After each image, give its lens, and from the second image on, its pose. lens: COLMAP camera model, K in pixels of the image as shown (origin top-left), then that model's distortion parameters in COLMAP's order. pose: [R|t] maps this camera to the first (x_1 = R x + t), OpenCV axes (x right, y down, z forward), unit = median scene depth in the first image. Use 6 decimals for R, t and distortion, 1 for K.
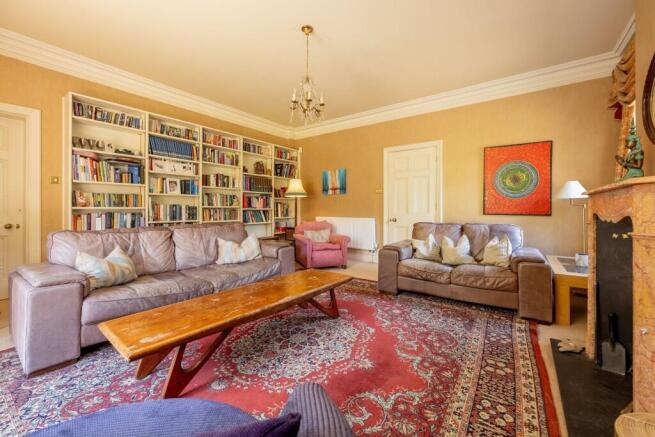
lens RADIAL K [[260.5, 0, 331.7], [0, 260.5, 210.0], [0, 0, 1]] dist [0.002431, 0.000020]
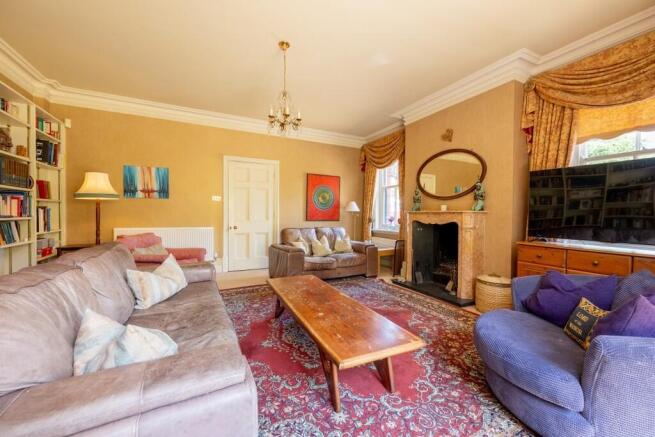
lens RADIAL K [[260.5, 0, 328.1], [0, 260.5, 216.8], [0, 0, 1]] dist [0.002431, 0.000020]
pose [[0.463134, -0.007253, 0.886259, -0.591937], [-0.000167, 0.999966, 0.008270, -0.015071], [-0.886288, -0.003978, 0.463116, 0.232593]]
